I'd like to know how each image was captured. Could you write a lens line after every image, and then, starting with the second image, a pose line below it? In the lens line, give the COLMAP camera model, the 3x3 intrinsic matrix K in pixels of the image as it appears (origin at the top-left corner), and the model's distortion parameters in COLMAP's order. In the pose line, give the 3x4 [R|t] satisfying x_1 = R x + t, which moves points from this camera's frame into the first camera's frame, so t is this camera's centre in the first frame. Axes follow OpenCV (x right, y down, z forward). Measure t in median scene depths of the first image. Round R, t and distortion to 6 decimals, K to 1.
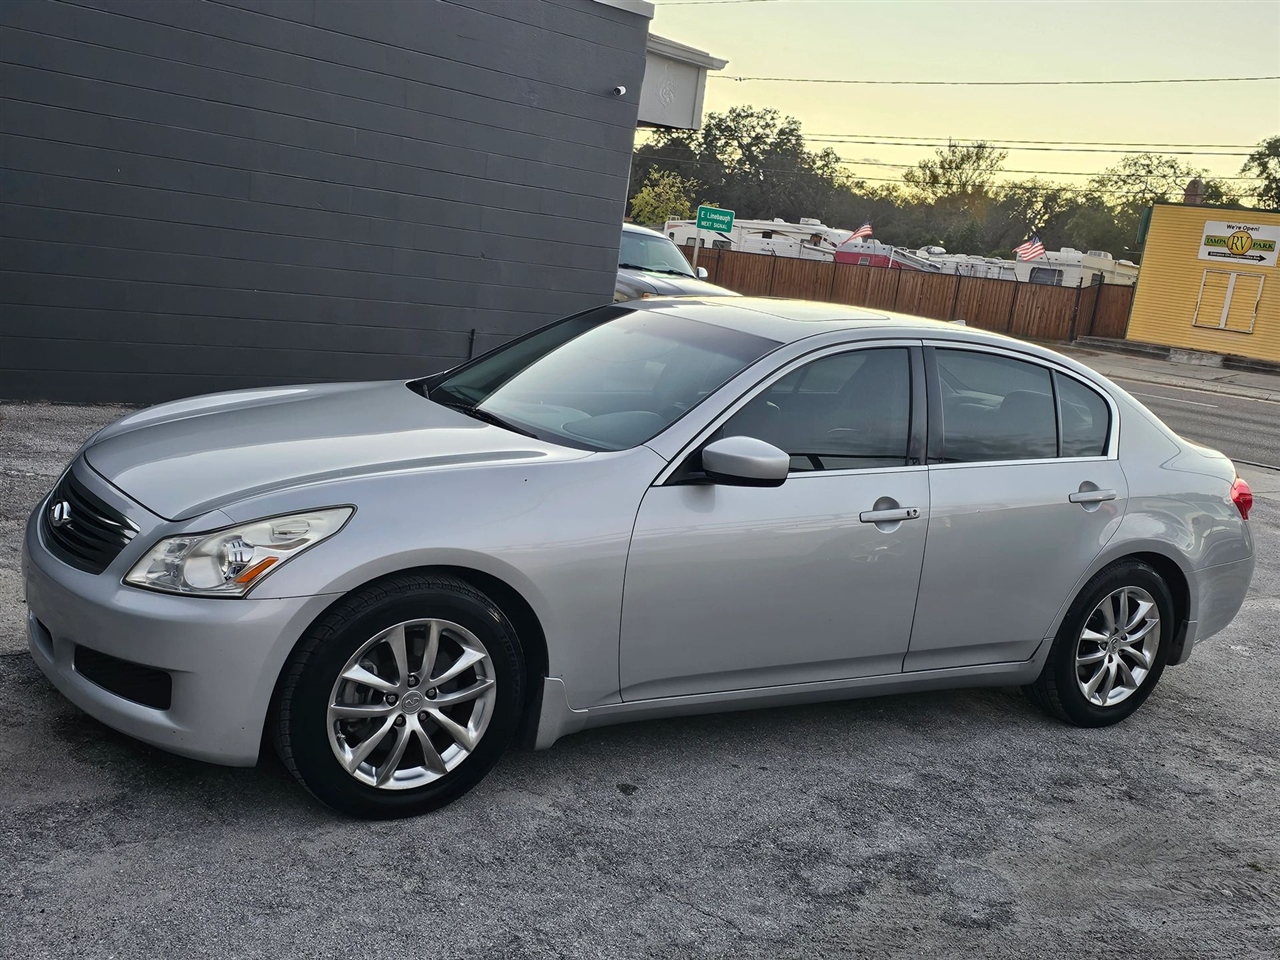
lens RADIAL K [[1360.3, 0, 636.8], [0, 1360.3, 503.6], [0, 0, 1]] dist [0.050167, 0.000000]
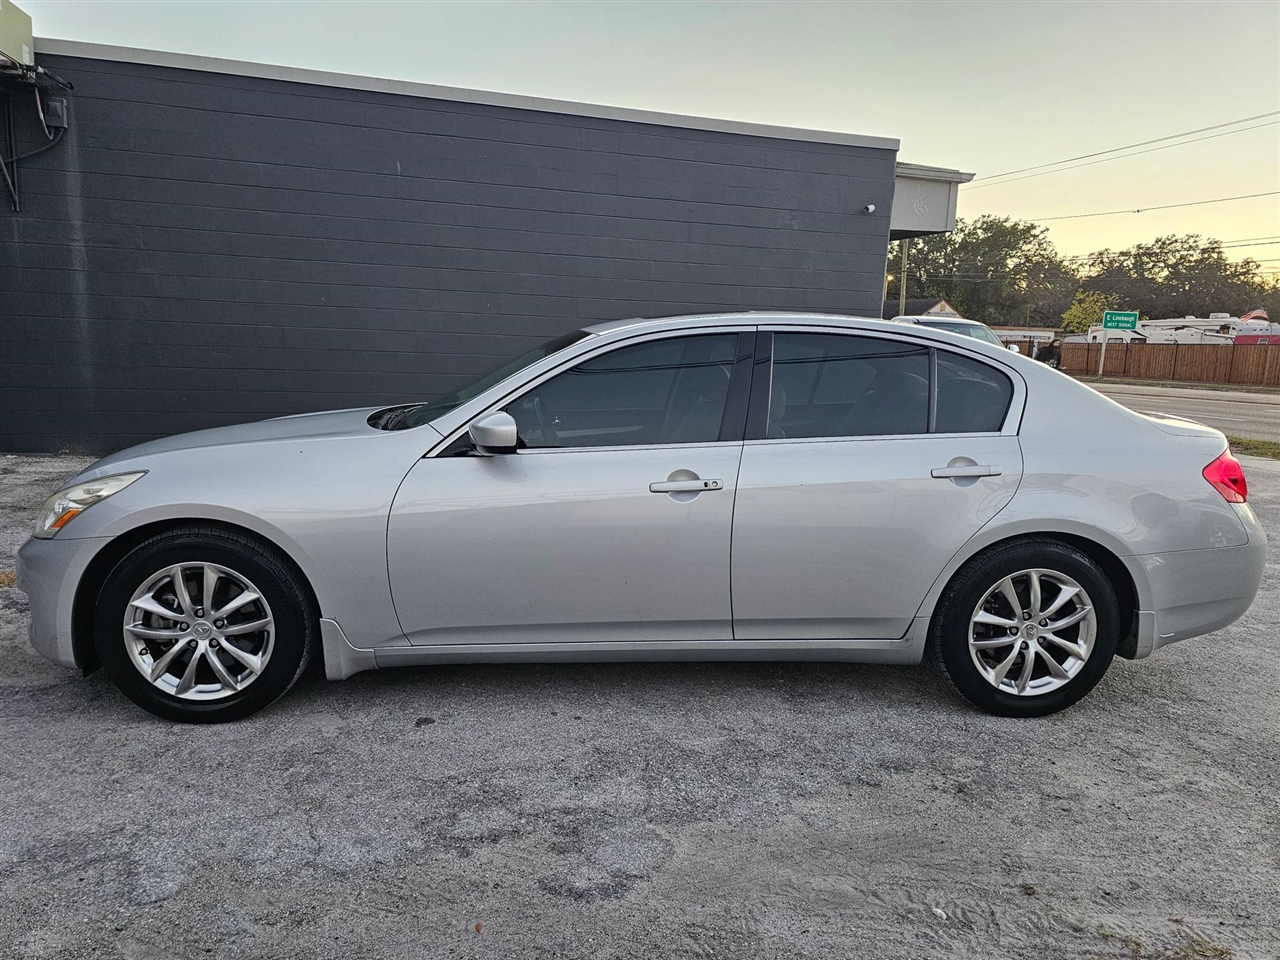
lens RADIAL K [[894.1, 0, 634.5], [0, 894.1, 491.0], [0, 0, 1]] dist [0.046509, -0.030466]
pose [[0.883650, -0.020562, -0.467696, 0.419844], [-0.007288, 0.998310, -0.057662, 0.046242], [0.468091, 0.054361, 0.882006, 0.326613]]
